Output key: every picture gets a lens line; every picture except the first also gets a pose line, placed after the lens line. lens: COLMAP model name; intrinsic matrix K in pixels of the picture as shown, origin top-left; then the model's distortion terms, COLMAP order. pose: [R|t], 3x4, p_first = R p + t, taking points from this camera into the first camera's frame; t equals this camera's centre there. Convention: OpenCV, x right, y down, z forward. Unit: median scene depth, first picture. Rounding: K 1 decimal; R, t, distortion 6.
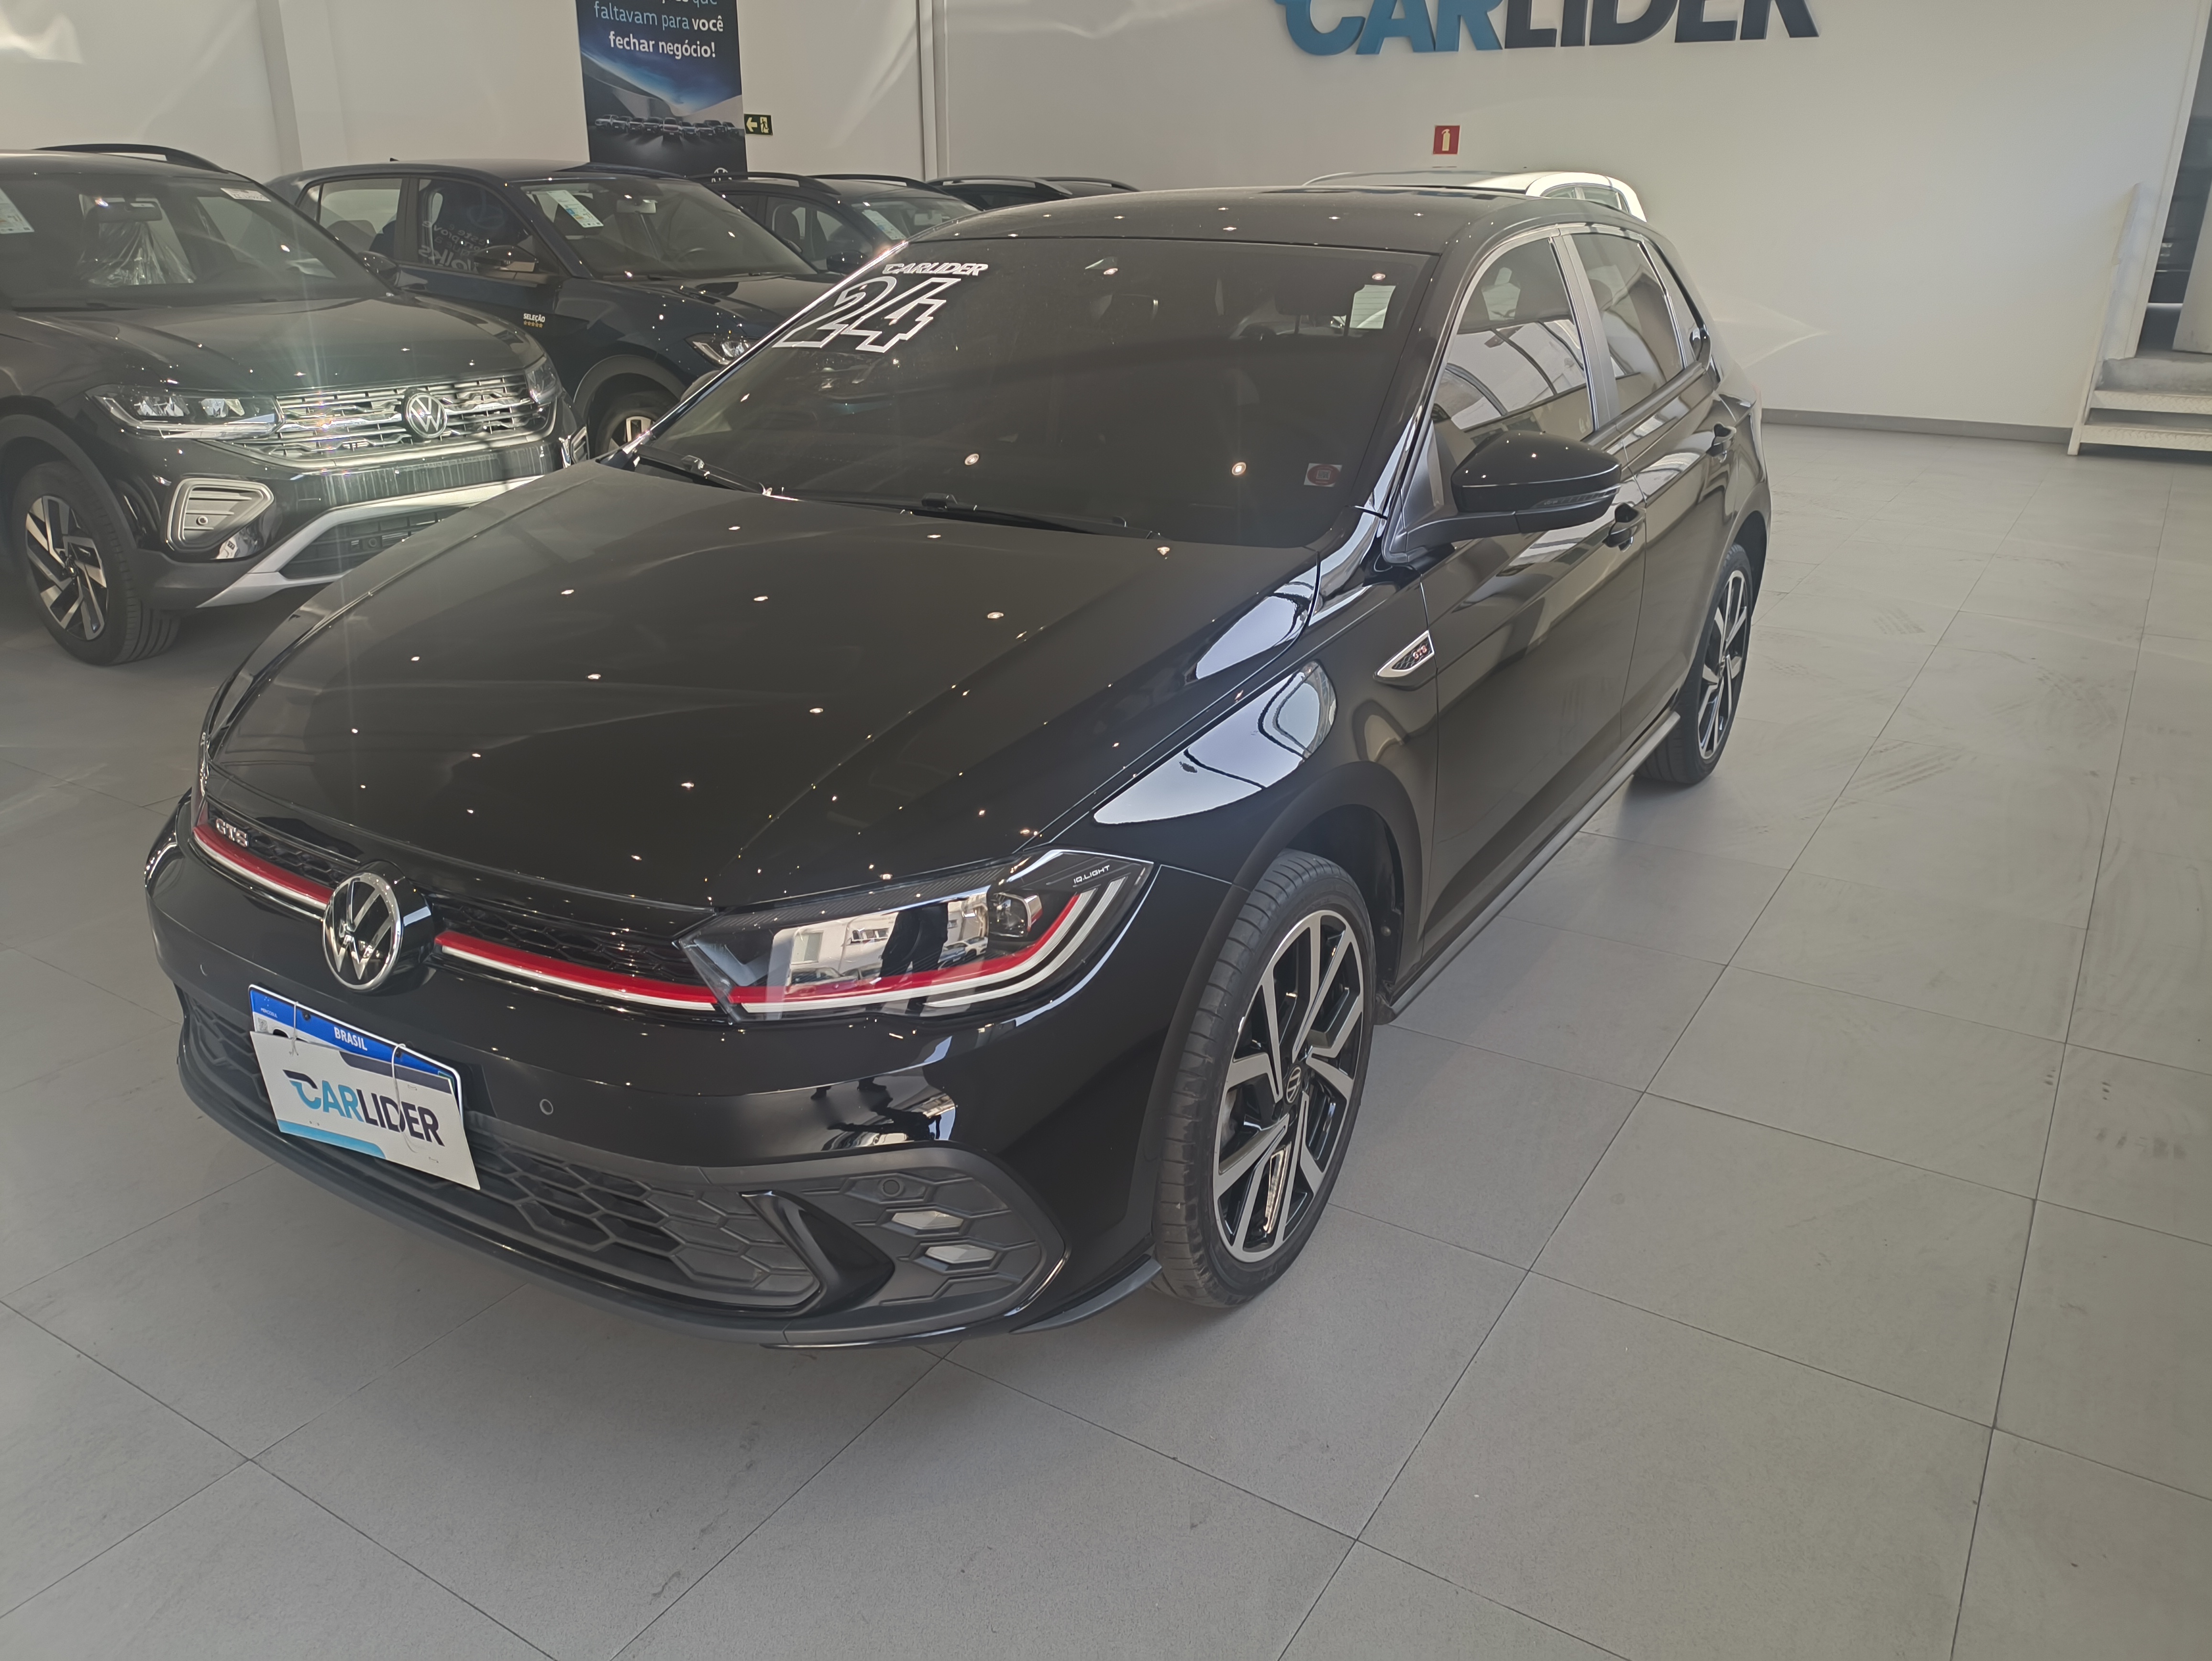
lens RADIAL K [[1658.2, 0, 1112.0], [0, 1658.2, 835.0], [0, 0, 1]] dist [0.001361, -0.006460]
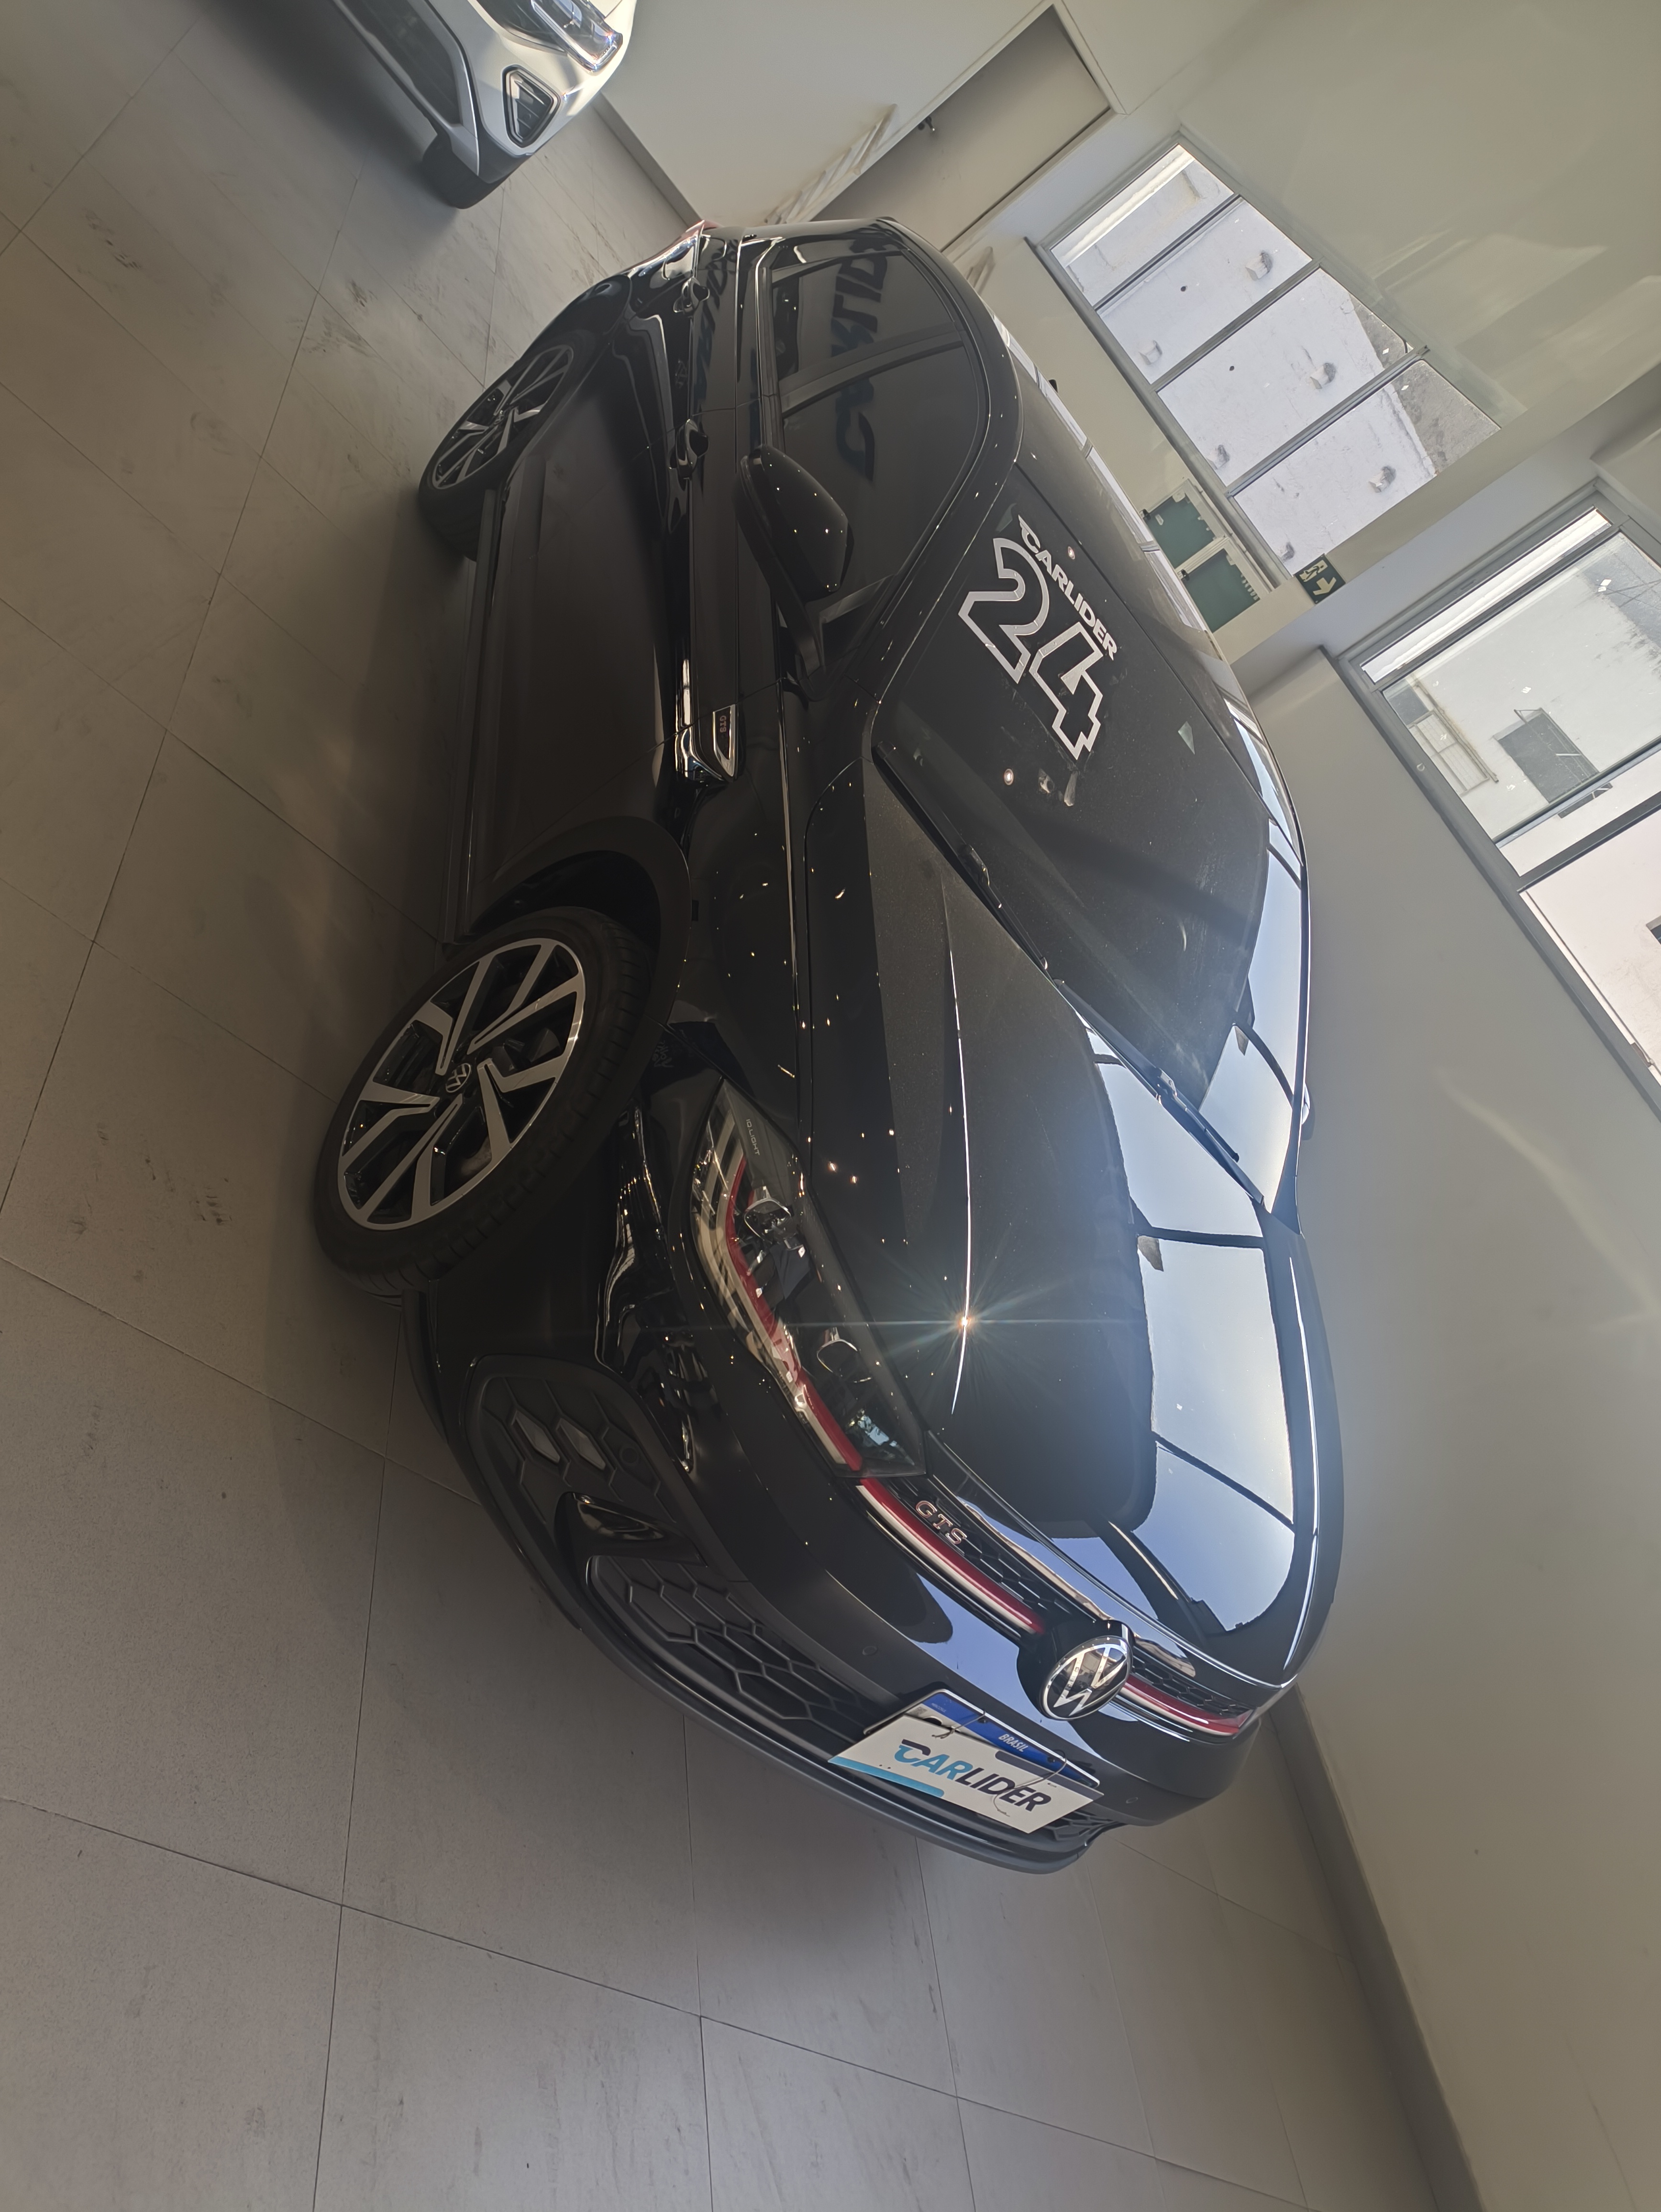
lens RADIAL K [[1635.8, 0, 832.8], [0, 1635.8, 1100.8], [0, 0, 1]] dist [0.028701, -0.061242]
pose [[0.463180, 0.103438, 0.880207, -0.270872], [-0.576955, 0.789085, 0.210875, -0.067730], [-0.672745, -0.605513, 0.425168, 0.153412]]
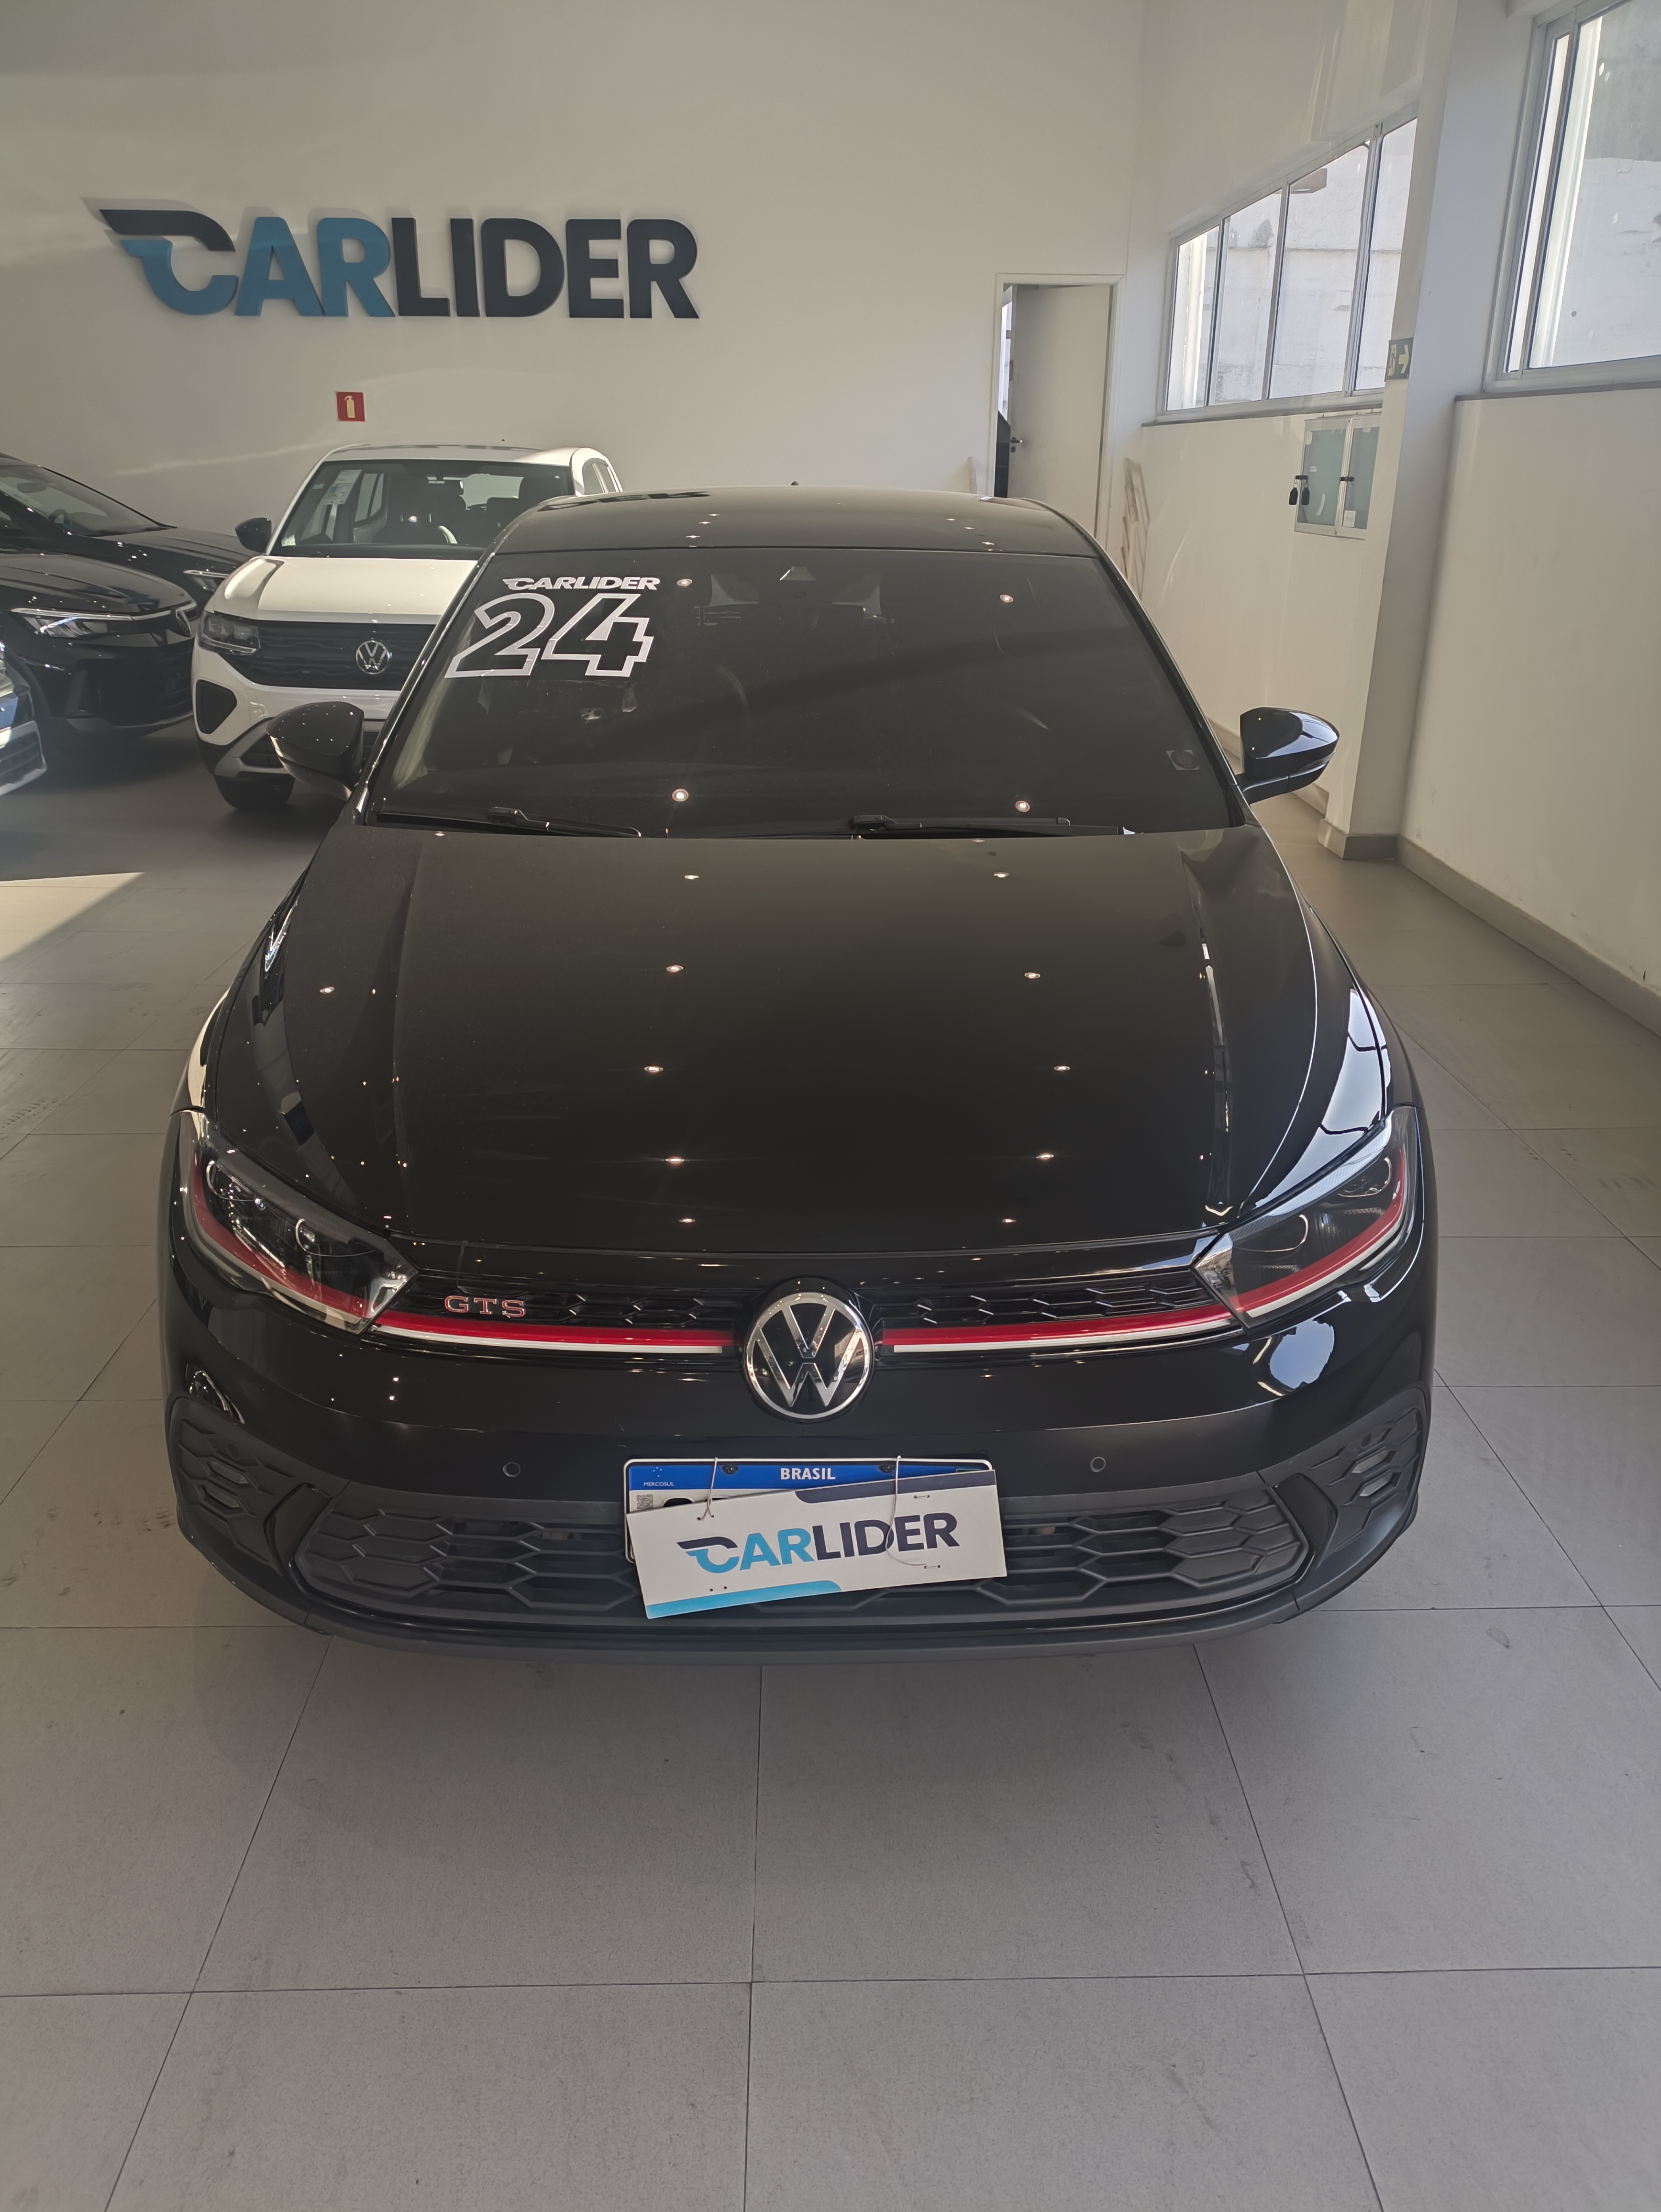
lens RADIAL K [[1658.2, 0, 827.2], [0, 1658.2, 1099.4], [0, 0, 1]] dist [0.001361, -0.006460]
pose [[0.842799, -0.197998, 0.500486, -0.152049], [0.195205, 0.979011, 0.058591, -0.022924], [-0.501582, 0.048316, 0.863760, 0.034546]]
